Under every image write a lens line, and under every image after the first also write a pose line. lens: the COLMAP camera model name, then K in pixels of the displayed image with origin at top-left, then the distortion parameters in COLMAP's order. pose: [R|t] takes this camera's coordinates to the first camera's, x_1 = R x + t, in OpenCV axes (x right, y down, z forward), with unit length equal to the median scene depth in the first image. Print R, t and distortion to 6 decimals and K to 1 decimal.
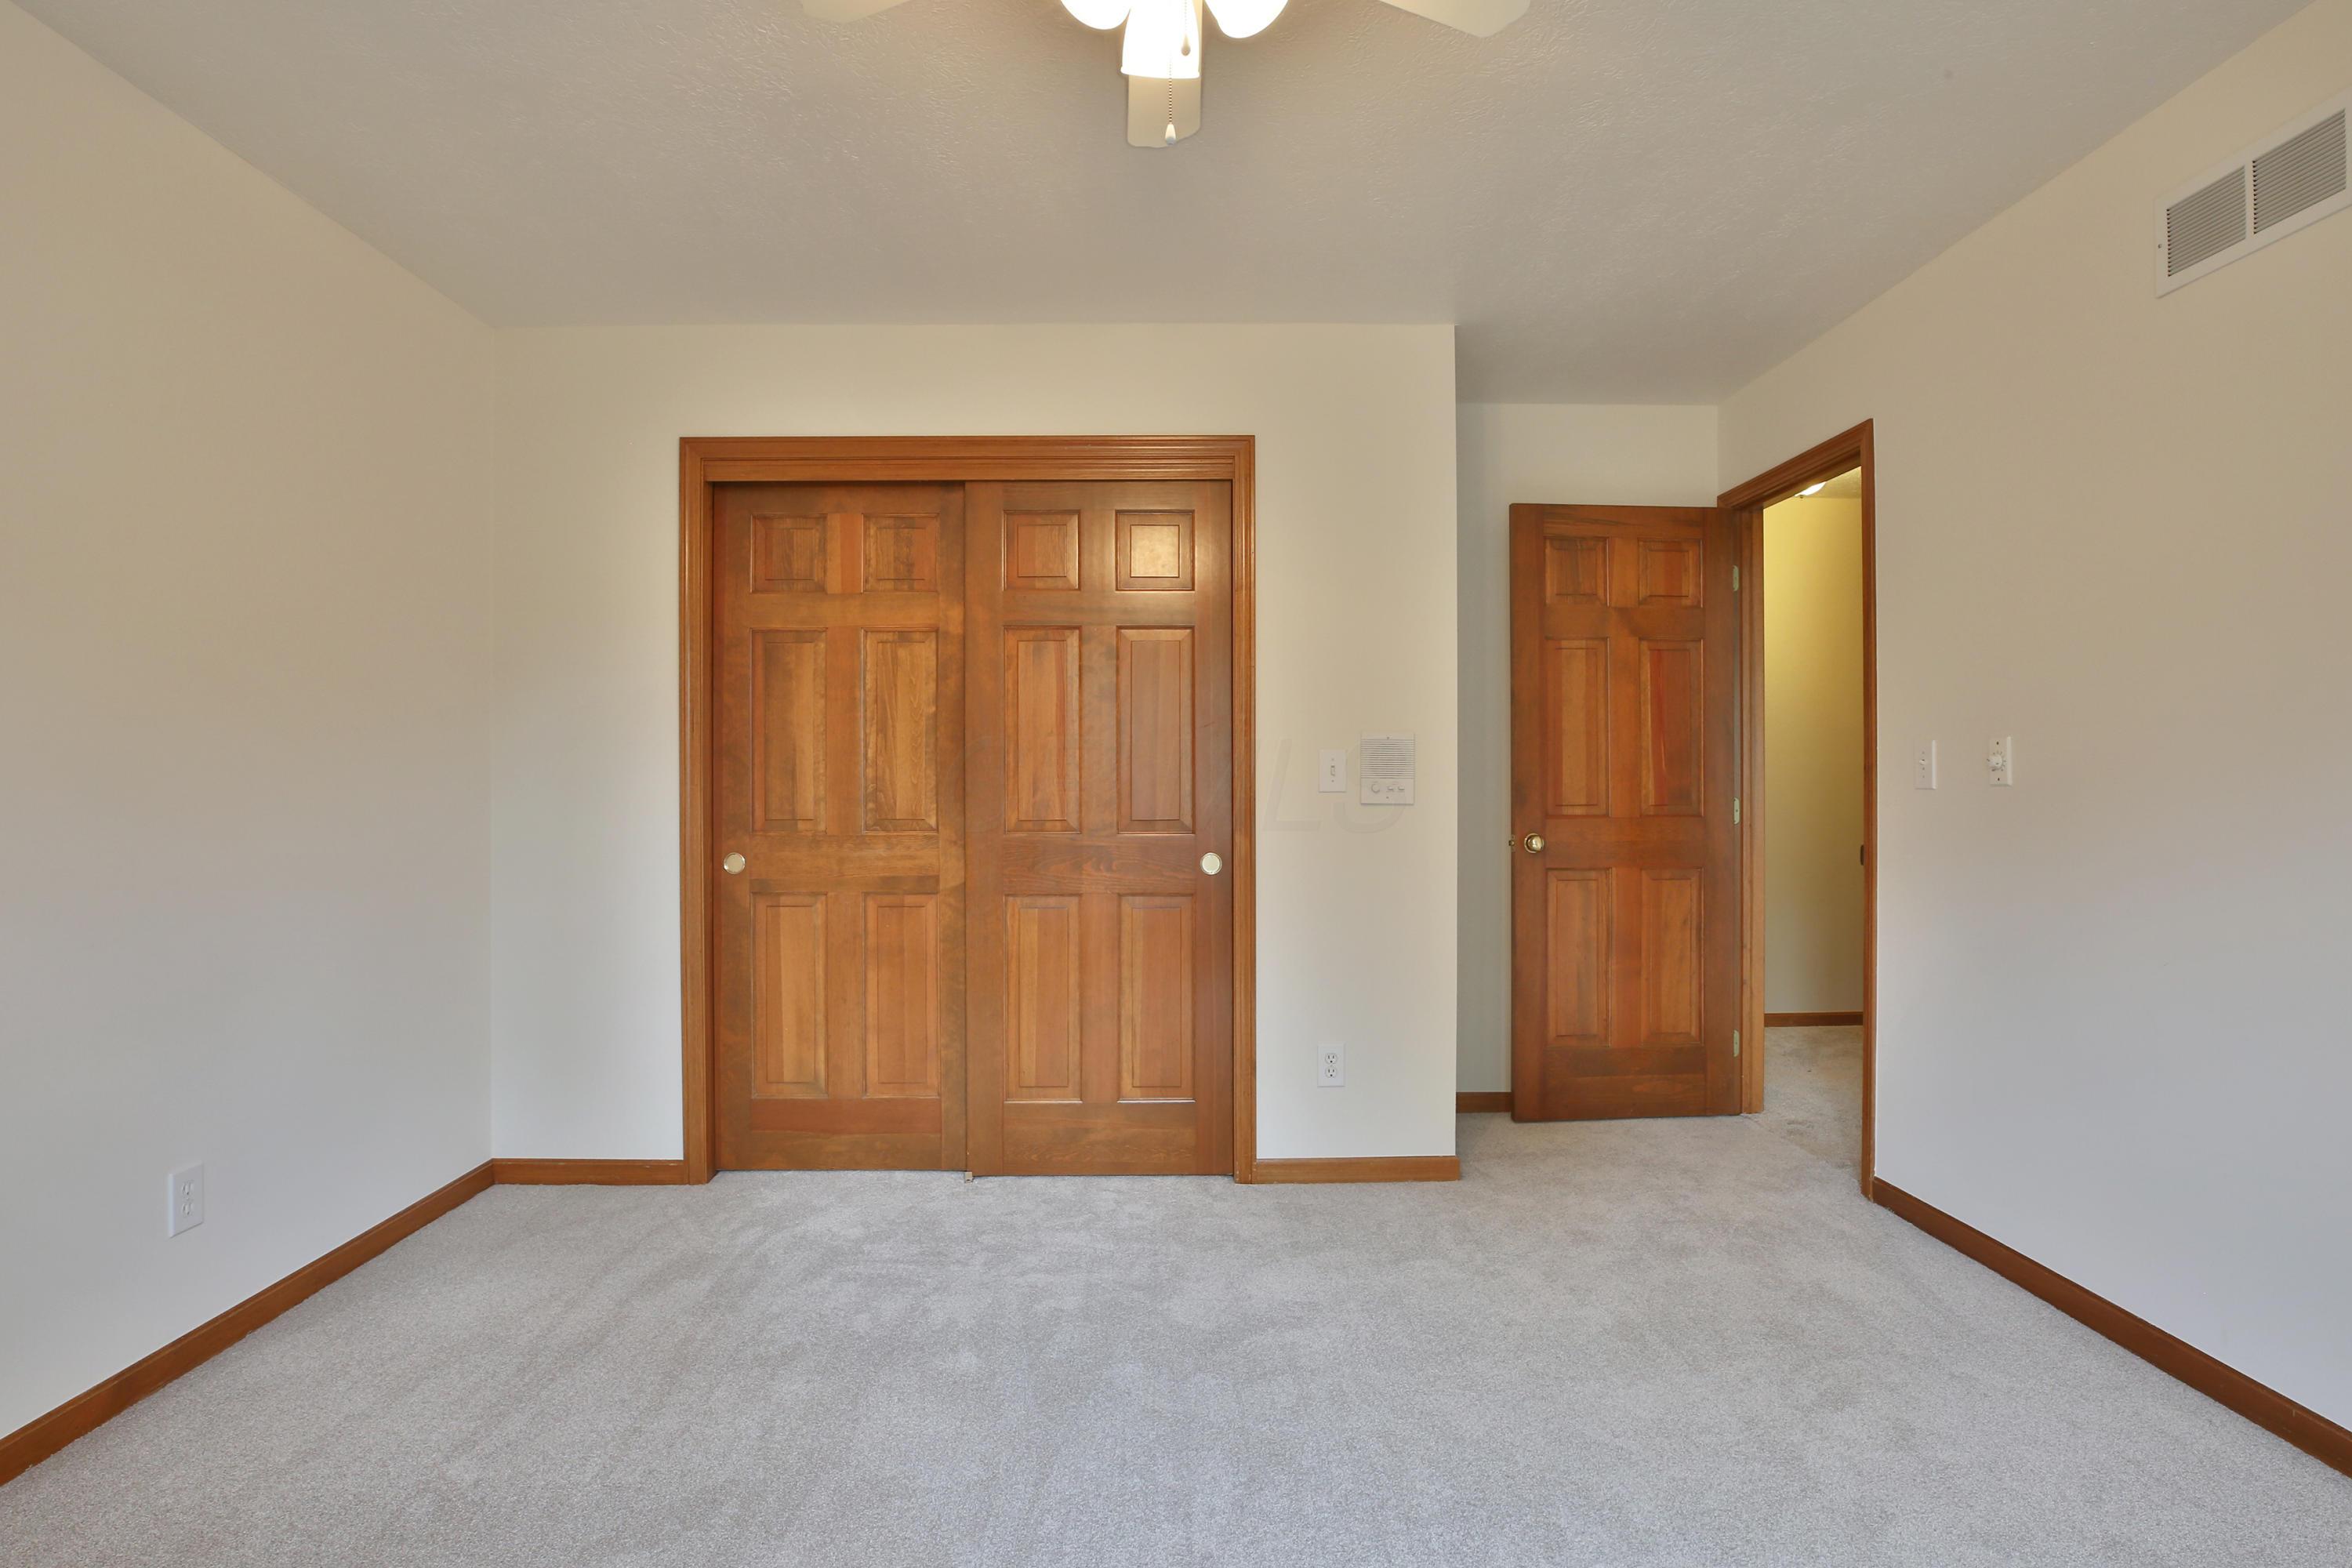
lens RADIAL K [[1196.5, 0, 1120.4], [0, 1196.5, 797.9], [0, 0, 1]] dist [-0.031379, 0.005042]
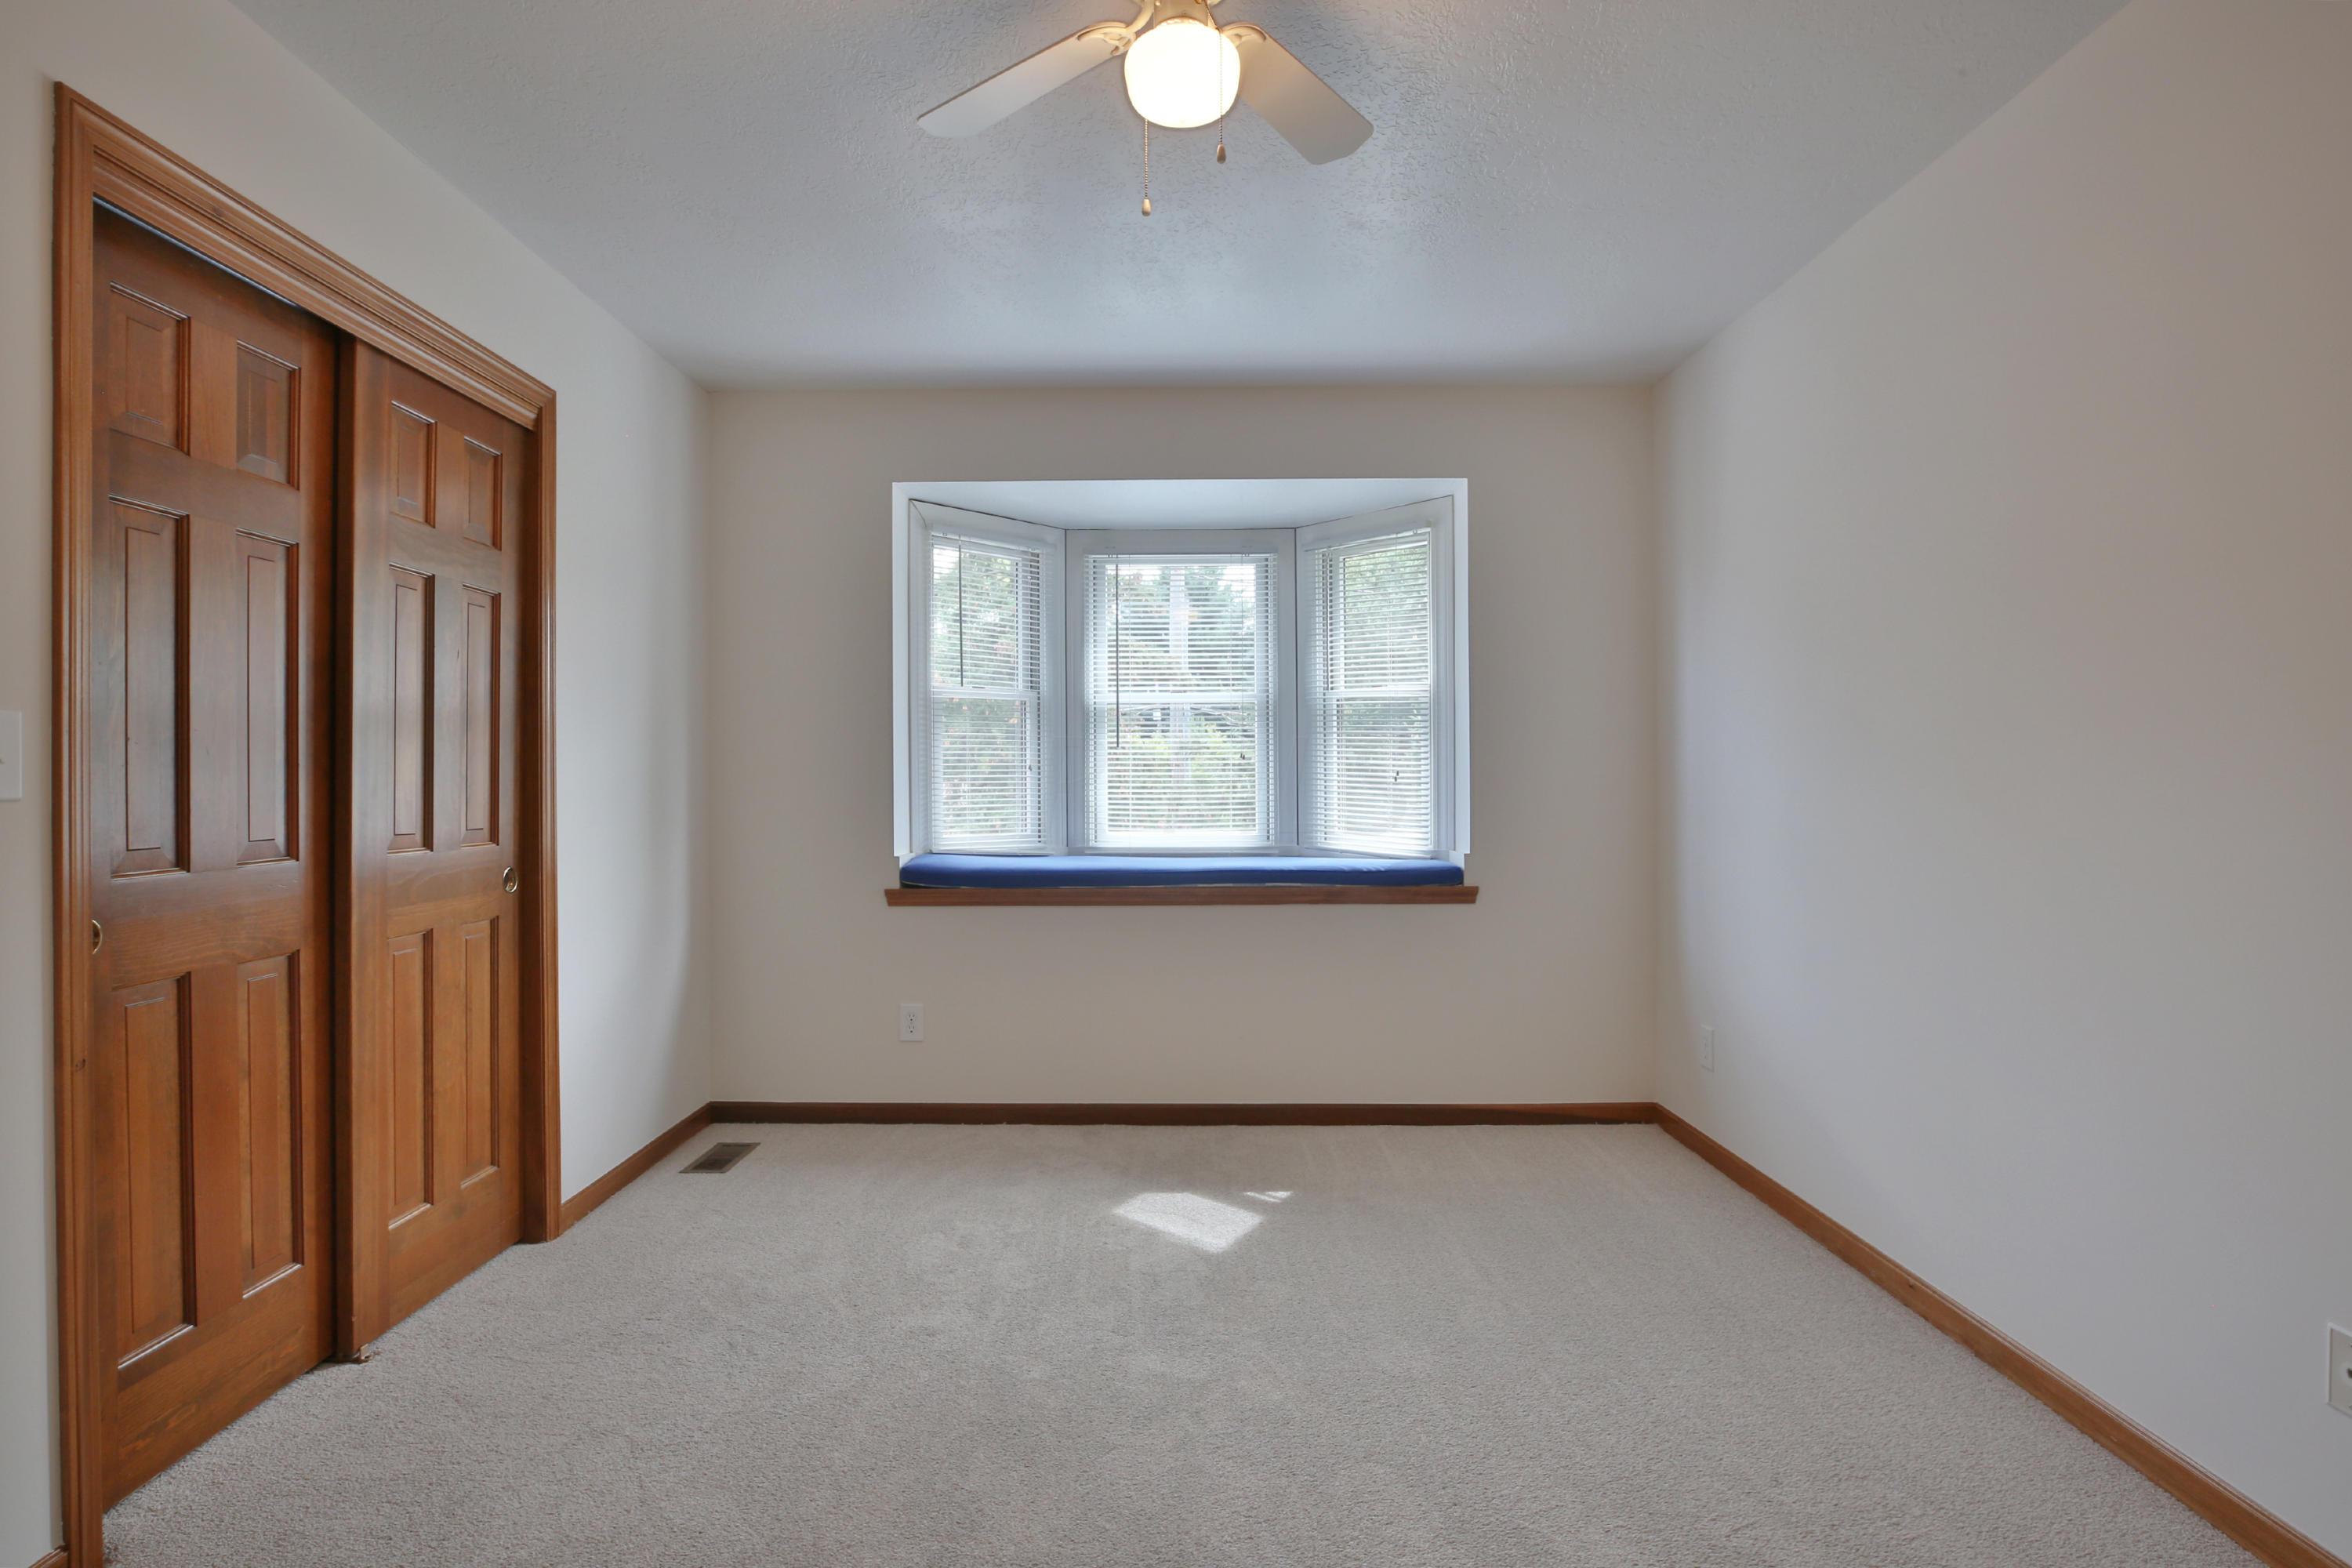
lens RADIAL K [[1178.4, 0, 1194.3], [0, 1178.4, 783.2], [0, 0, 1]] dist [-0.033437, 0.008828]
pose [[0.066677, 0.004548, 0.997764, -0.783973], [0.008004, 0.999955, -0.005093, -0.006164], [-0.997743, 0.008326, 0.066637, 0.498911]]
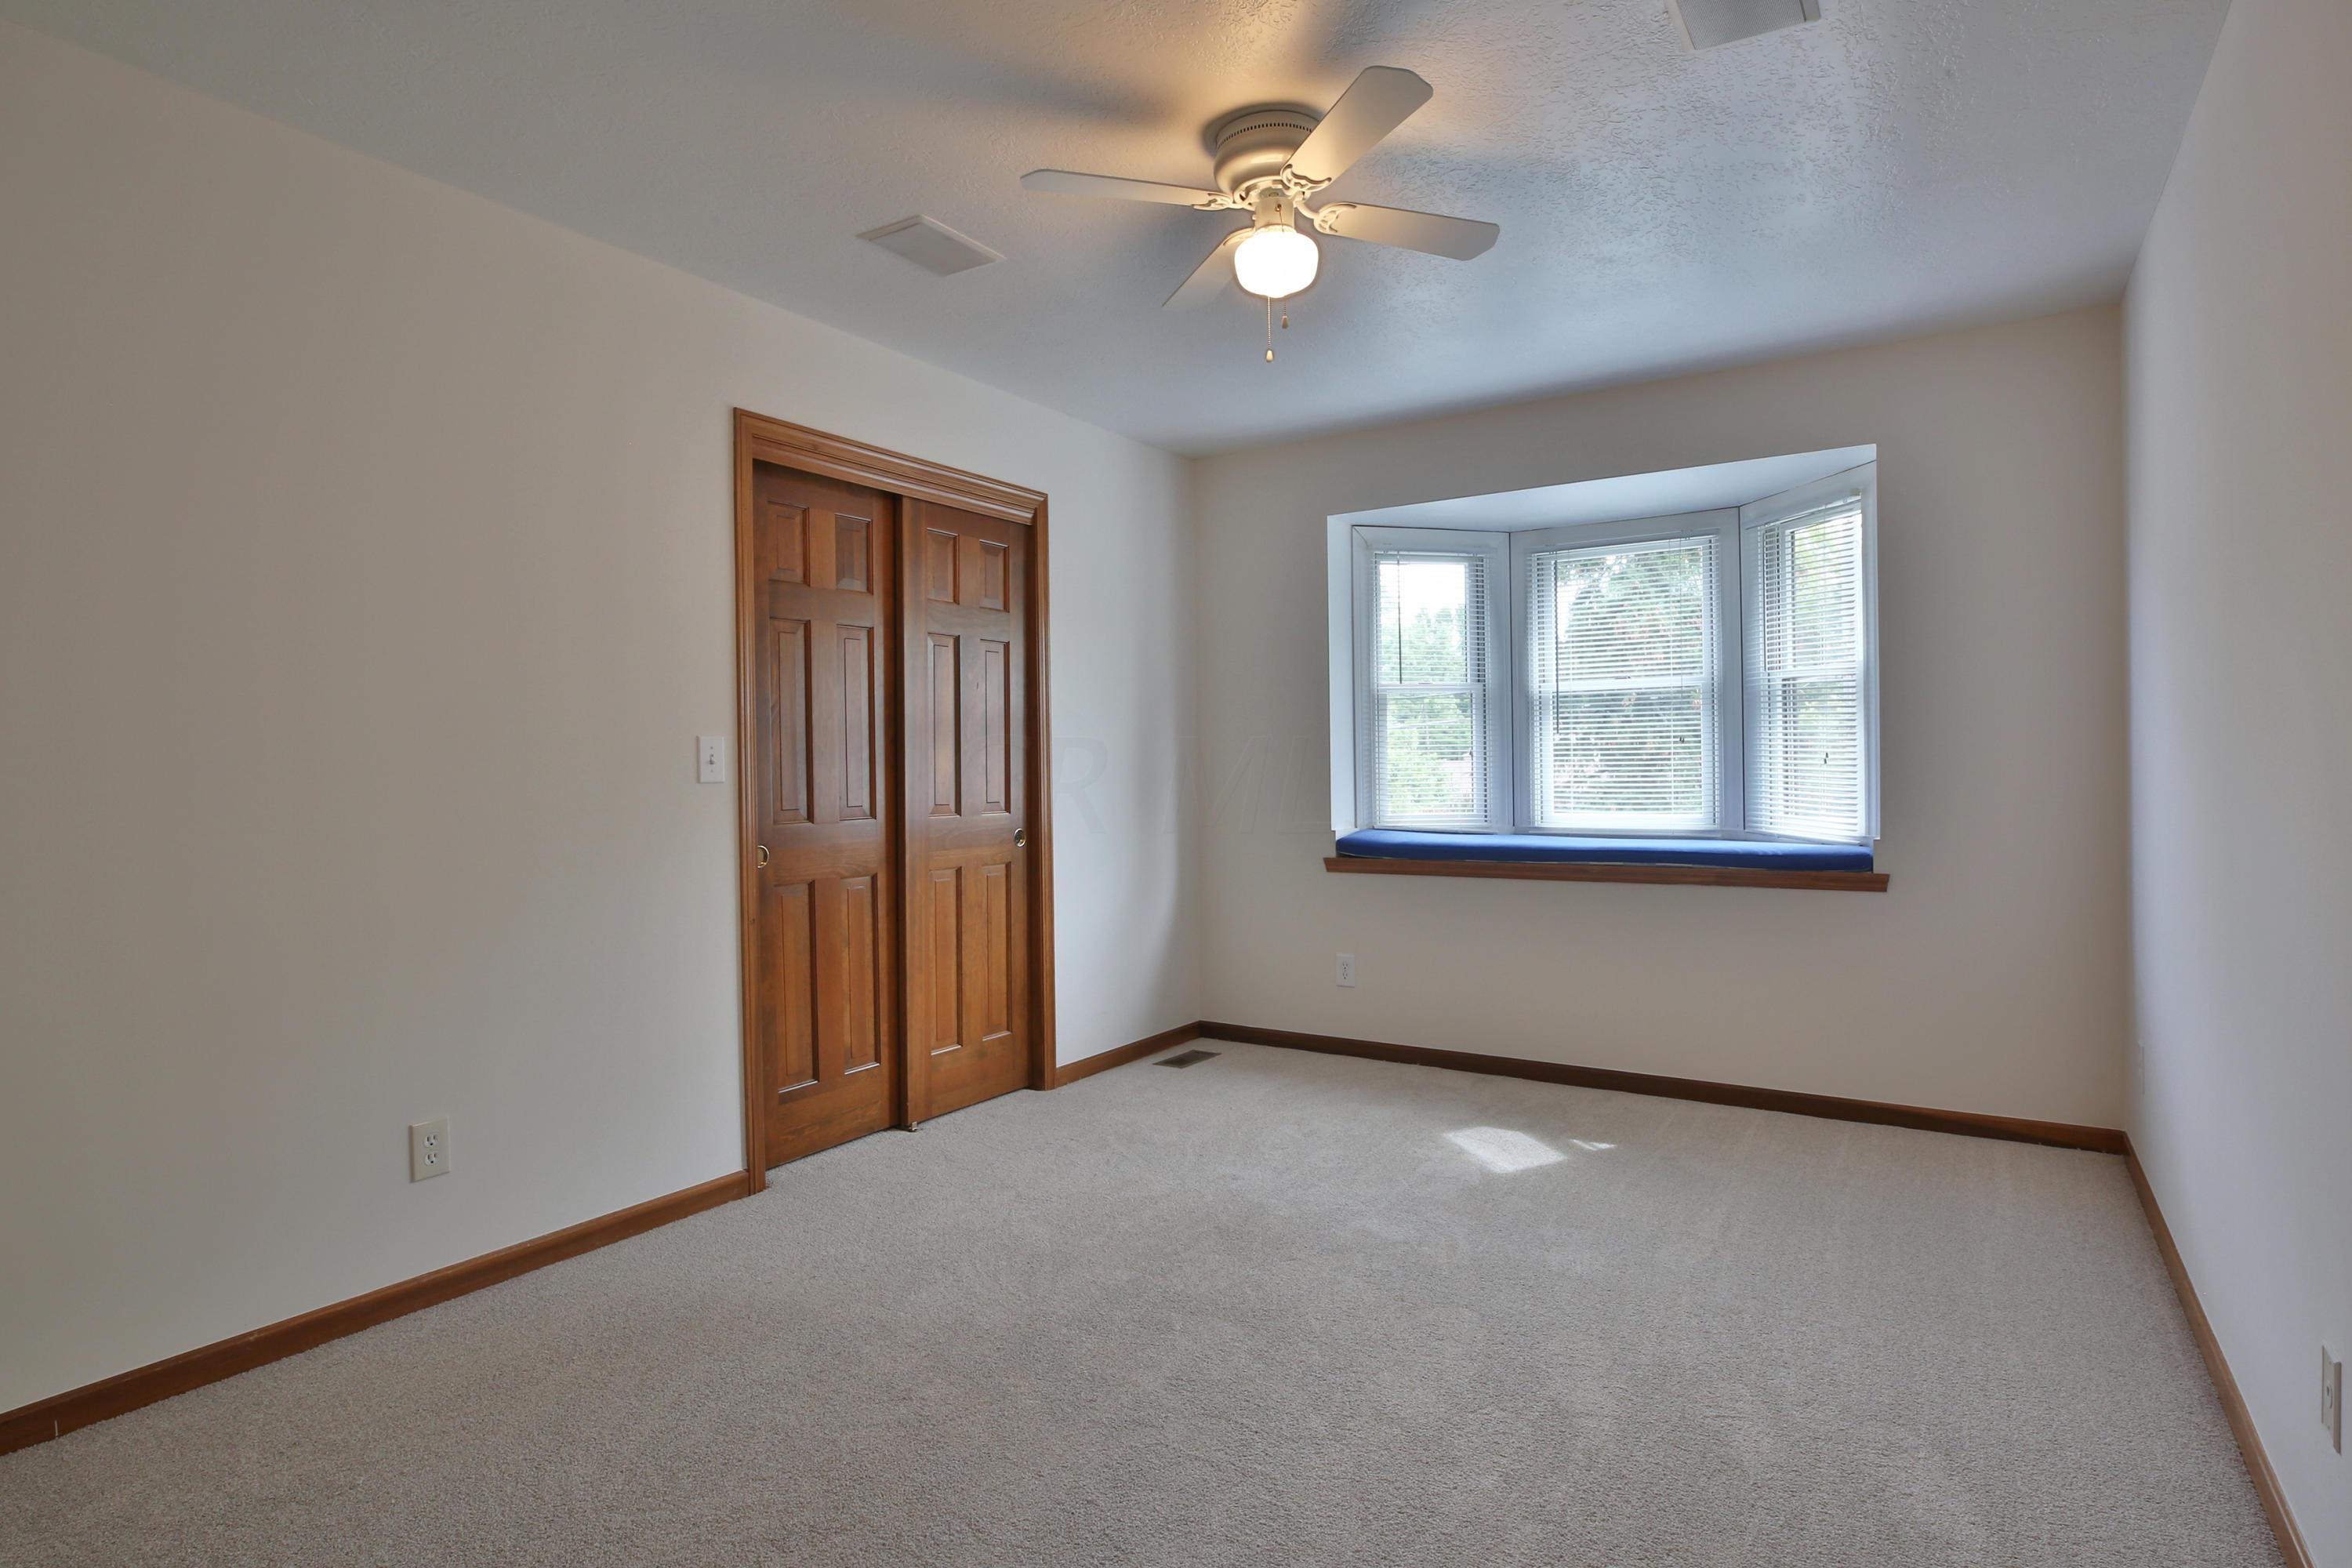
lens RADIAL K [[1196.5, 0, 1168.9], [0, 1196.5, 780.9], [0, 0, 1]] dist [-0.031379, 0.005042]
pose [[0.590512, -0.006963, 0.806999, -0.906395], [0.010897, 0.999940, 0.000655, -0.002925], [-0.806955, 0.008407, 0.590553, 0.158592]]
